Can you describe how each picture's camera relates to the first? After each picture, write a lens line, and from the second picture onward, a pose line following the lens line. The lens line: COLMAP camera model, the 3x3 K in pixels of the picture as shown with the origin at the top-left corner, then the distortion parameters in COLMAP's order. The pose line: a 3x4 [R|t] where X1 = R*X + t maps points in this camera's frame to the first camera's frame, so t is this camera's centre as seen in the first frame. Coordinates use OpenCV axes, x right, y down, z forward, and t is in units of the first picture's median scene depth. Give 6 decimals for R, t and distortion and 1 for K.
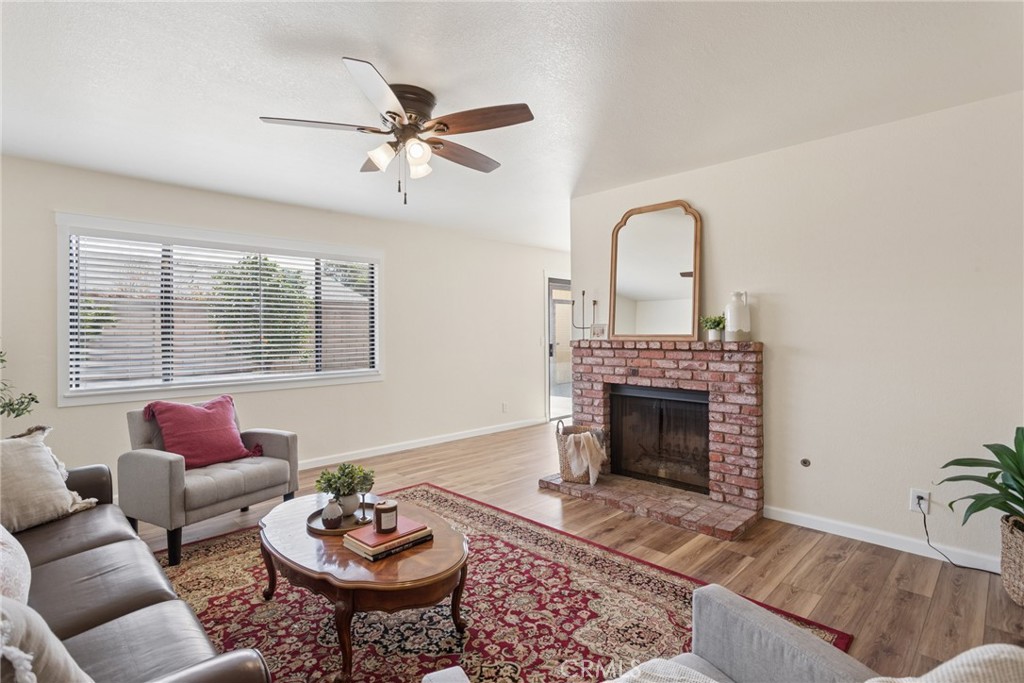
lens RADIAL K [[494.5, 0, 516.3], [0, 494.5, 326.8], [0, 0, 1]] dist [-0.009177, 0.006351]
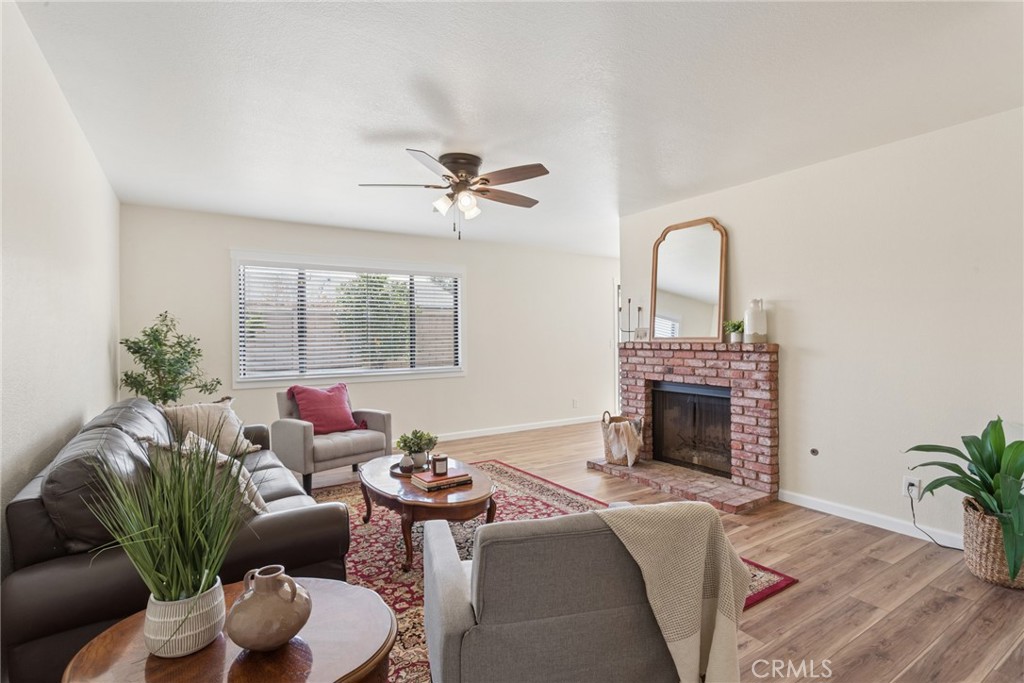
lens RADIAL K [[494.5, 0, 521.0], [0, 494.5, 332.4], [0, 0, 1]] dist [-0.009177, 0.006351]
pose [[0.980145, -0.002782, -0.198263, 0.148260], [0.003674, 0.999985, 0.004131, -0.001073], [0.198249, -0.004777, 0.980140, -0.206624]]
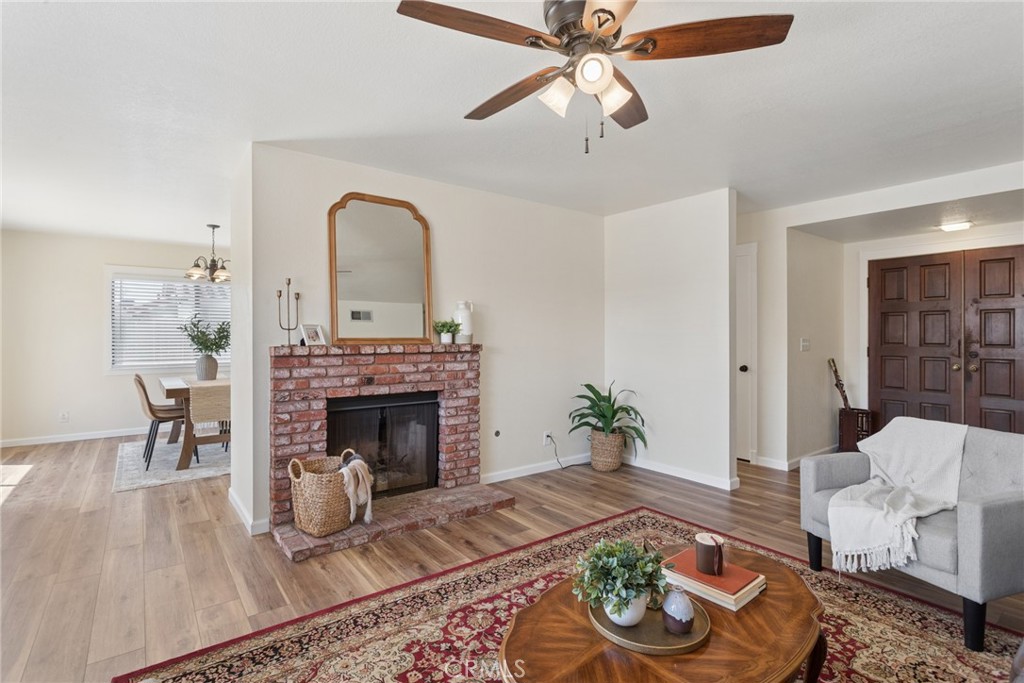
lens RADIAL K [[494.5, 0, 507.1], [0, 494.5, 334.0], [0, 0, 1]] dist [-0.009177, 0.006351]
pose [[0.147104, 0.005436, 0.989106, -0.684808], [-0.013454, 0.999903, -0.003495, 0.010309], [-0.989030, -0.012794, 0.147163, 0.728023]]
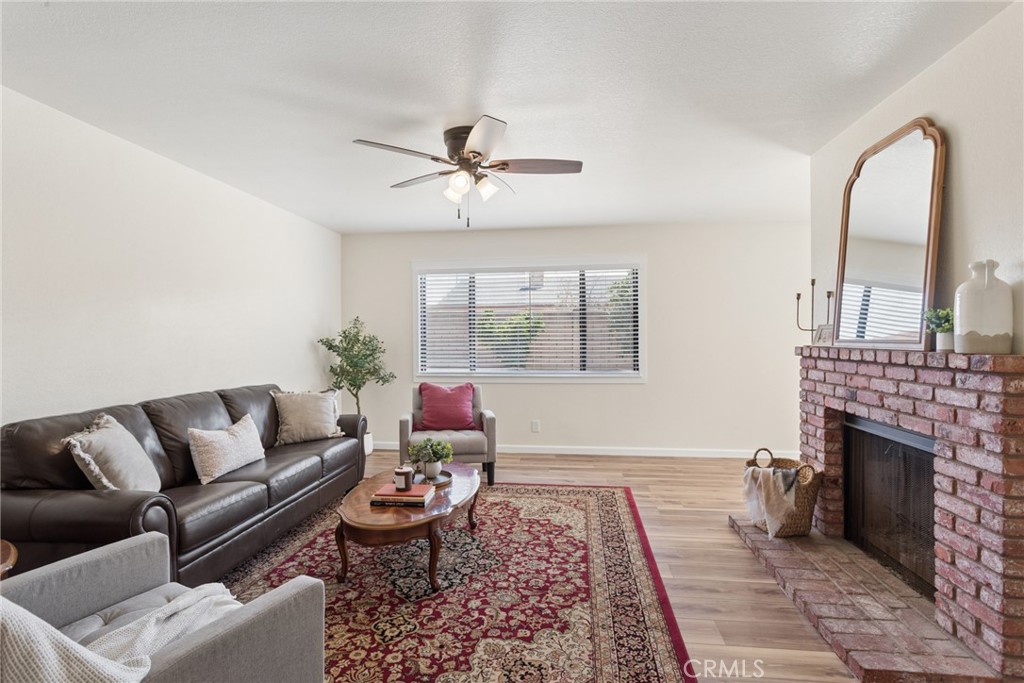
lens RADIAL K [[494.5, 0, 518.1], [0, 494.5, 338.8], [0, 0, 1]] dist [-0.009177, 0.006351]
pose [[0.618013, 0.004446, -0.786155, 0.558878], [0.010625, 0.999845, 0.014007, 0.001063], [0.786096, -0.017010, 0.617870, 0.264040]]
